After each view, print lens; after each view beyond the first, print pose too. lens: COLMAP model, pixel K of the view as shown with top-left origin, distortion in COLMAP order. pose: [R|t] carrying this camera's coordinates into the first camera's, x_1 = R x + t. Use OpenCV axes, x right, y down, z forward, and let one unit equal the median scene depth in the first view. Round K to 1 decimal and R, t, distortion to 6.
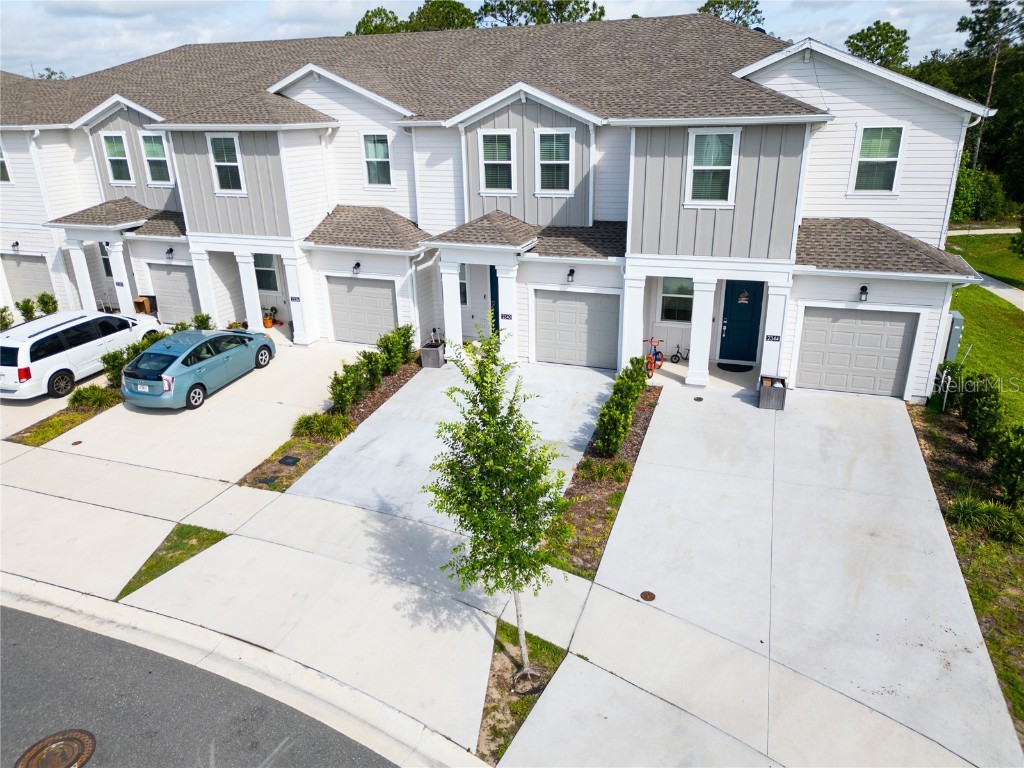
lens RADIAL K [[714.9, 0, 509.7], [0, 714.9, 382.2], [0, 0, 1]] dist [0.084135, -0.087946]
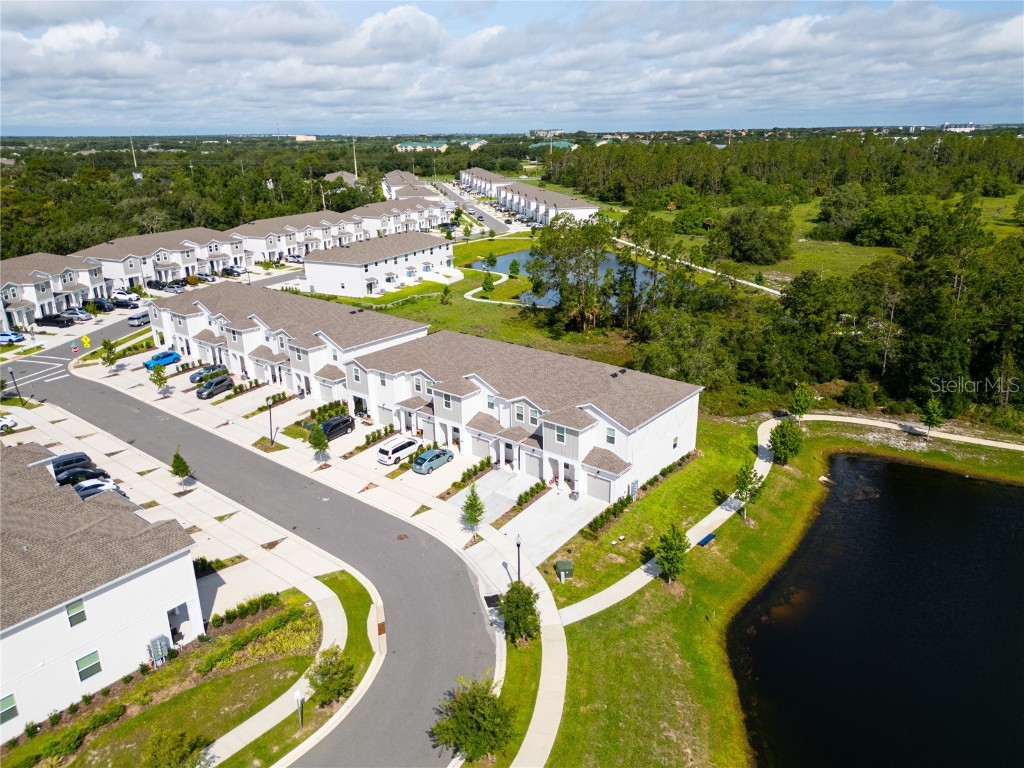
lens RADIAL K [[714.9, 0, 509.7], [0, 714.9, 382.2], [0, 0, 1]] dist [0.084135, -0.087946]
pose [[0.945258, 0.112872, -0.306181, 0.982897], [-0.121511, 0.992547, -0.009237, -0.429977], [0.302856, 0.045935, 0.951929, -2.293831]]
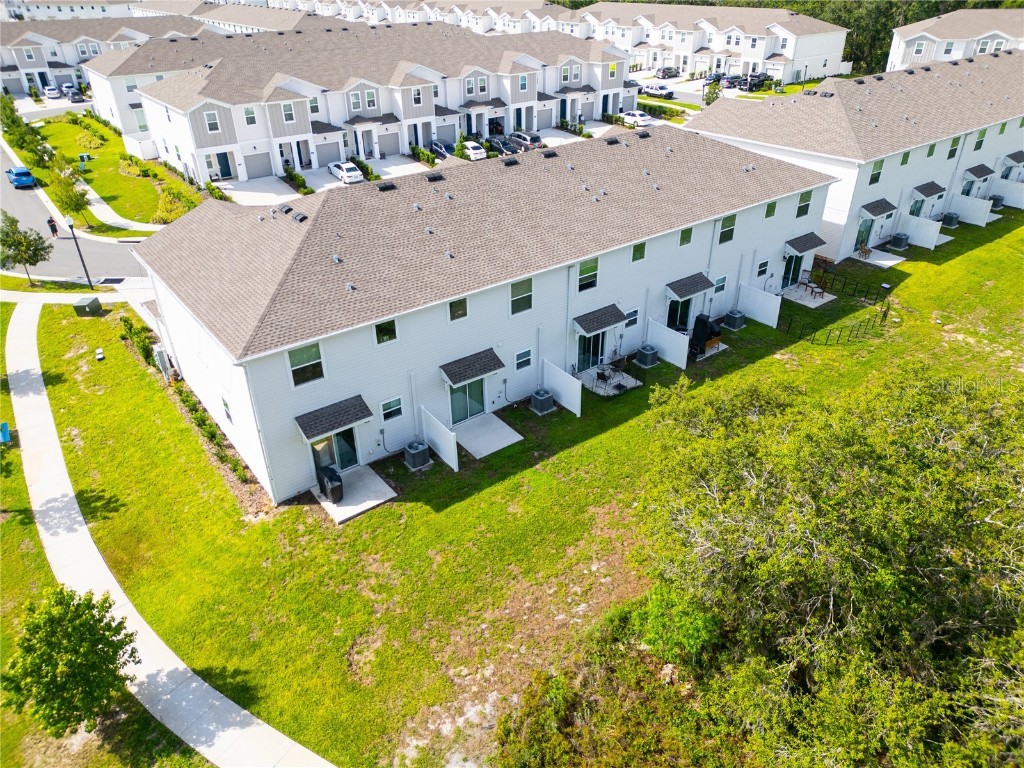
lens RADIAL K [[714.9, 0, 509.7], [0, 714.9, 382.2], [0, 0, 1]] dist [0.084135, -0.087946]
pose [[-0.539187, 0.449707, -0.712068, 1.448940], [-0.274373, 0.705574, 0.653364, -1.471672], [0.796239, 0.547658, -0.257049, 2.181219]]
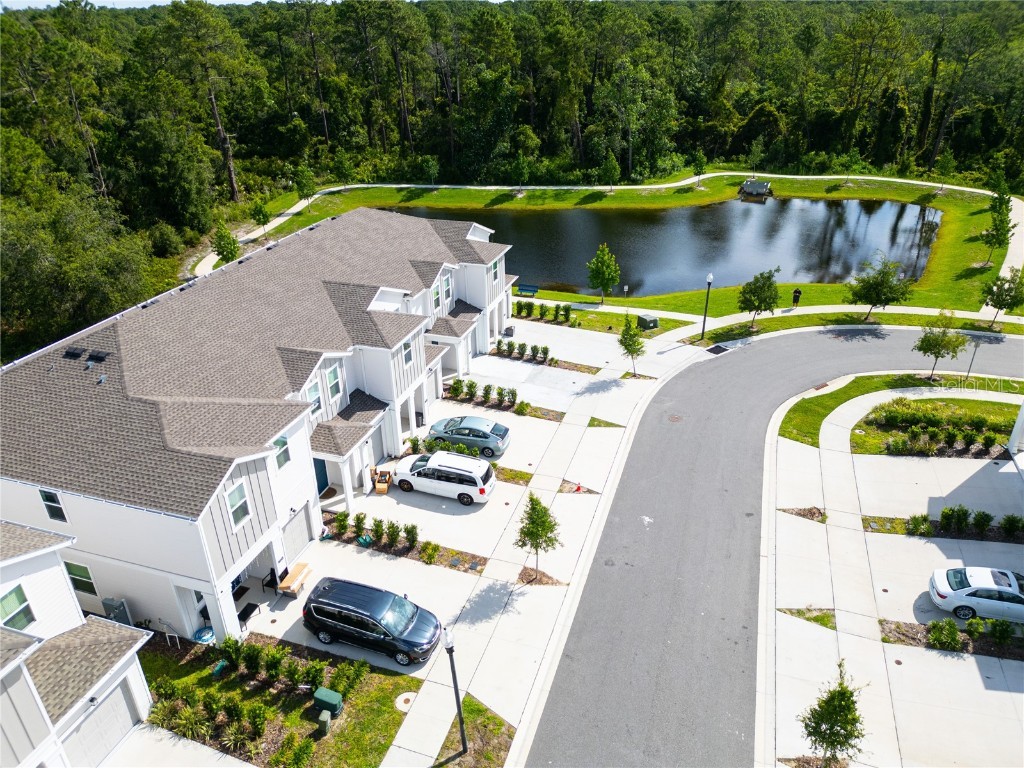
lens RADIAL K [[711.8, 0, 509.4], [0, 711.8, 381.6], [0, 0, 1]] dist [0.092762, -0.104564]
pose [[-0.028663, -0.439575, 0.897748, -2.210246], [0.373011, 0.828538, 0.417596, -0.967496], [-0.927384, 0.346840, 0.140218, 0.591867]]
